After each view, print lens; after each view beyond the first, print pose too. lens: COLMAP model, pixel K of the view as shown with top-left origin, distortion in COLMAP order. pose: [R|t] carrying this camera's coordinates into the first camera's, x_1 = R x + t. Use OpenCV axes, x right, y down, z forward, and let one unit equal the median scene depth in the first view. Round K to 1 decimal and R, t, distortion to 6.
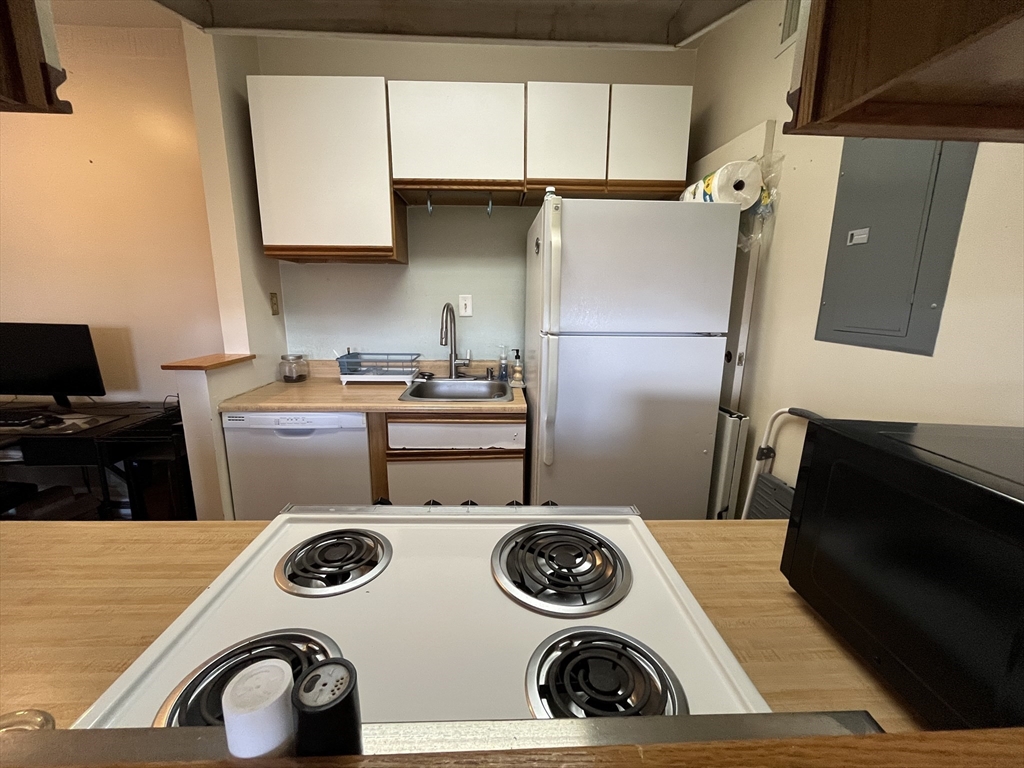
lens RADIAL K [[414.5, 0, 511.0], [0, 414.5, 382.0], [0, 0, 1]] dist [-0.000688, -0.000013]
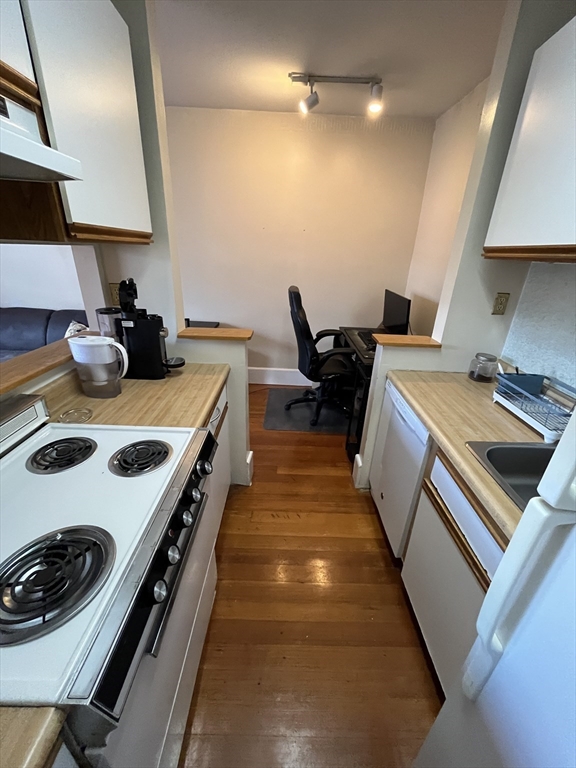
lens RADIAL K [[310.9, 0, 286.4], [0, 310.9, 386.1], [0, 0, 1]] dist [-0.000688, -0.000013]
pose [[-0.056255, 0.388403, -0.919771, 0.289734], [-0.231049, 0.891159, 0.390452, -0.223975], [0.971314, 0.234477, 0.039608, 0.615047]]
